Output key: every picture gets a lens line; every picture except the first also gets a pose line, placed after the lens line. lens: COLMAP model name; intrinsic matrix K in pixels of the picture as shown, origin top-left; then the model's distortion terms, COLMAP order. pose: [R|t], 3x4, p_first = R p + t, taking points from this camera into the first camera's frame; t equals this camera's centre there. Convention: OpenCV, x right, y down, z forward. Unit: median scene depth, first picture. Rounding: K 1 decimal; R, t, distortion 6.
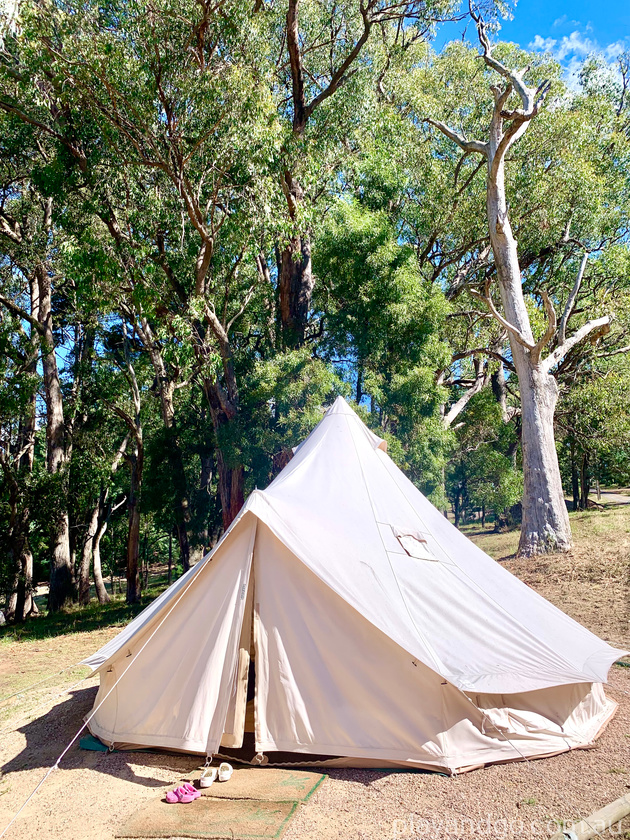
lens RADIAL K [[644.1, 0, 309.5], [0, 644.1, 417.3], [0, 0, 1]] dist [-0.000258, -0.003784]
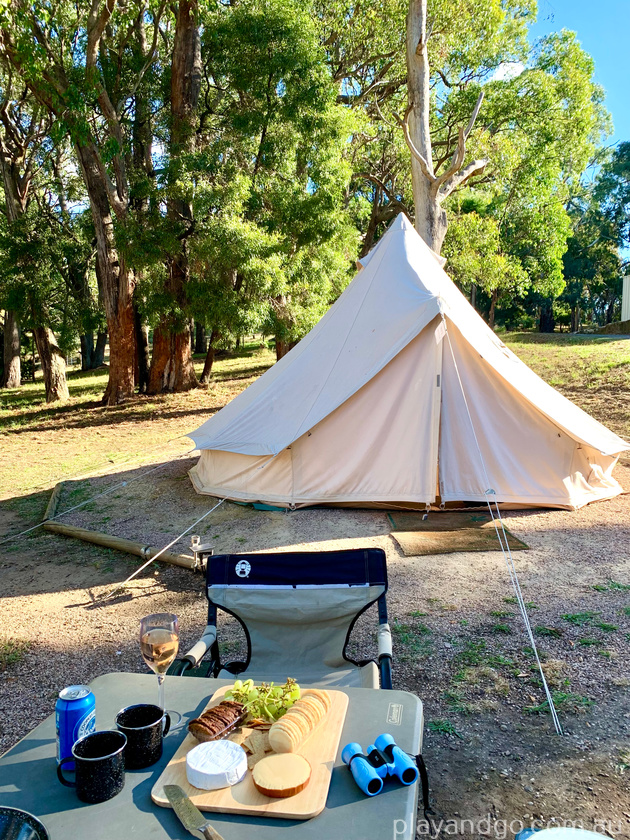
lens RADIAL K [[630.8, 0, 315.0], [0, 630.8, 420.0], [0, 0, 1]] dist [-0.002071, -0.003257]
pose [[0.937669, 0.015298, 0.347194, -0.240038], [-0.113075, 0.958101, 0.263167, 0.024508], [-0.328621, -0.286022, 0.900111, 0.007739]]
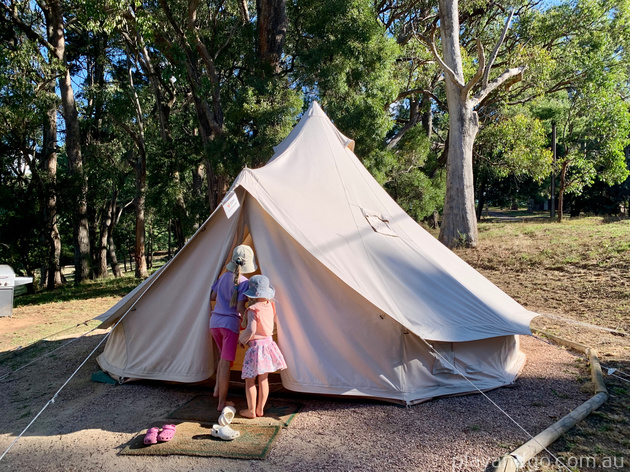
lens RADIAL K [[483.1, 0, 315.0], [0, 483.1, 236.0], [0, 0, 1]] dist [-0.000258, -0.003784]
pose [[0.995139, 0.042581, 0.088799, -0.014447], [-0.057804, 0.982579, 0.176628, 0.032069], [-0.079731, -0.180903, 0.980264, 0.063687]]
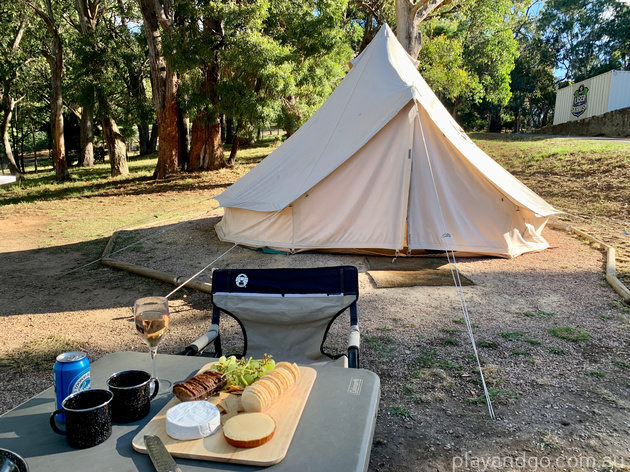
lens RADIAL K [[473.1, 0, 312.1], [0, 473.1, 236.9], [0, 0, 1]] dist [-0.002071, -0.003257]
pose [[0.940209, 0.008861, 0.340484, -0.230376], [-0.132334, 0.930626, 0.341208, 0.039481], [-0.313839, -0.365864, 0.876155, 0.016525]]
